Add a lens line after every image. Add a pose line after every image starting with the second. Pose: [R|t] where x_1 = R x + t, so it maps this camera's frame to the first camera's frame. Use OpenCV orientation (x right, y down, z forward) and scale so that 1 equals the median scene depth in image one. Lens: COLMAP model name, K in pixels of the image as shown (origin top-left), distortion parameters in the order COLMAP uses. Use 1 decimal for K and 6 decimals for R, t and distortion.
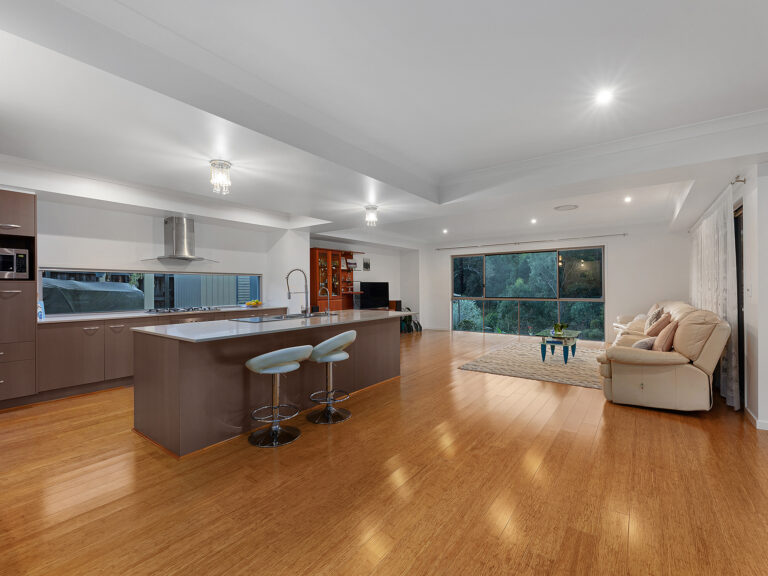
lens RADIAL K [[347.4, 0, 380.9], [0, 347.4, 287.2], [0, 0, 1]] dist [0.000442, -0.000058]
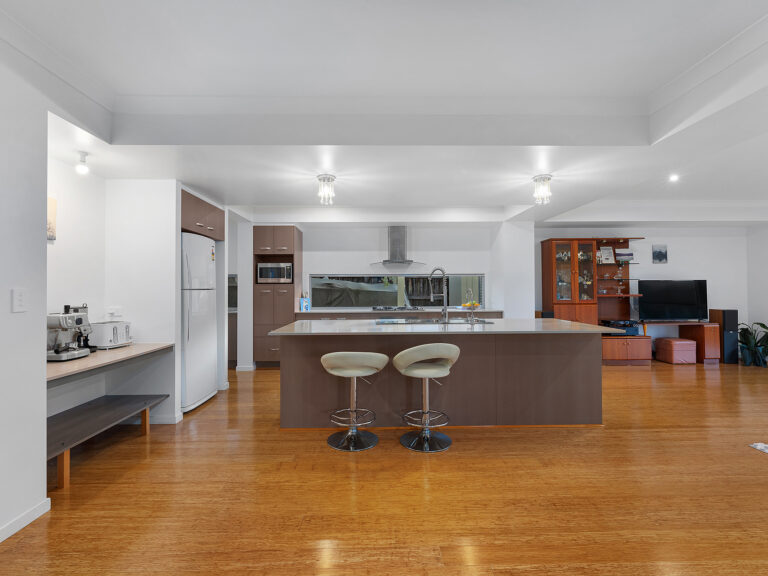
lens RADIAL K [[363.4, 0, 381.5], [0, 363.4, 285.8], [0, 0, 1]] dist [0.000087, 0.000045]
pose [[0.614366, -0.002895, -0.789016, 0.227668], [0.001094, 0.999995, -0.002817, -0.003022], [0.789021, 0.000868, 0.614366, 0.173619]]
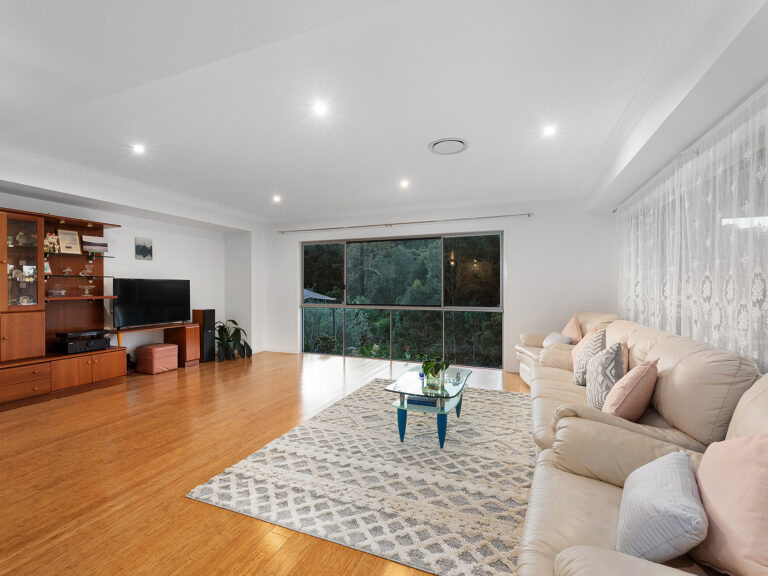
lens RADIAL K [[347.4, 0, 380.9], [0, 347.4, 287.2], [0, 0, 1]] dist [0.000442, -0.000058]
pose [[0.966330, 0.009107, 0.257143, 0.241452], [-0.008467, 0.999958, -0.003599, -0.002760], [-0.257165, 0.001301, 0.966367, 0.411456]]
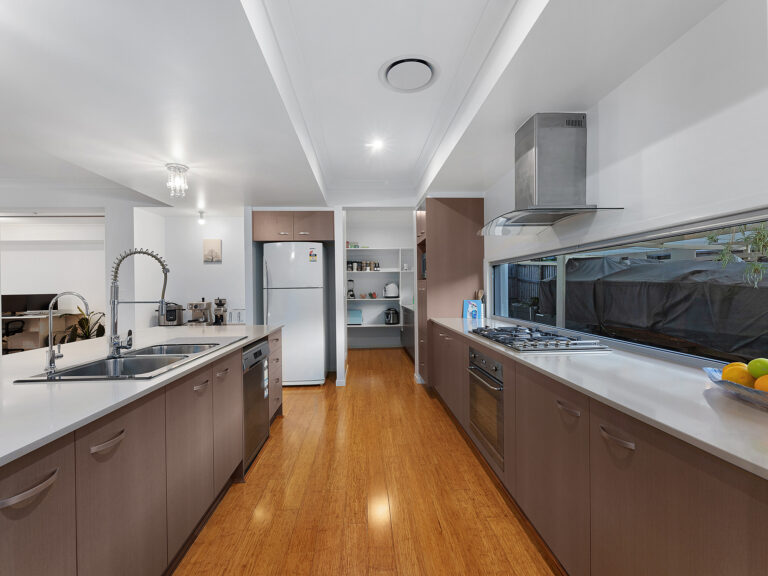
lens RADIAL K [[351.0, 0, 376.8], [0, 351.0, 284.5], [0, 0, 1]] dist [-0.002009, -0.000746]
pose [[-0.770728, 0.011782, -0.637056, -0.097274], [0.017009, 0.999853, -0.002086, -0.001856], [0.636937, -0.012444, -0.770815, 0.870115]]
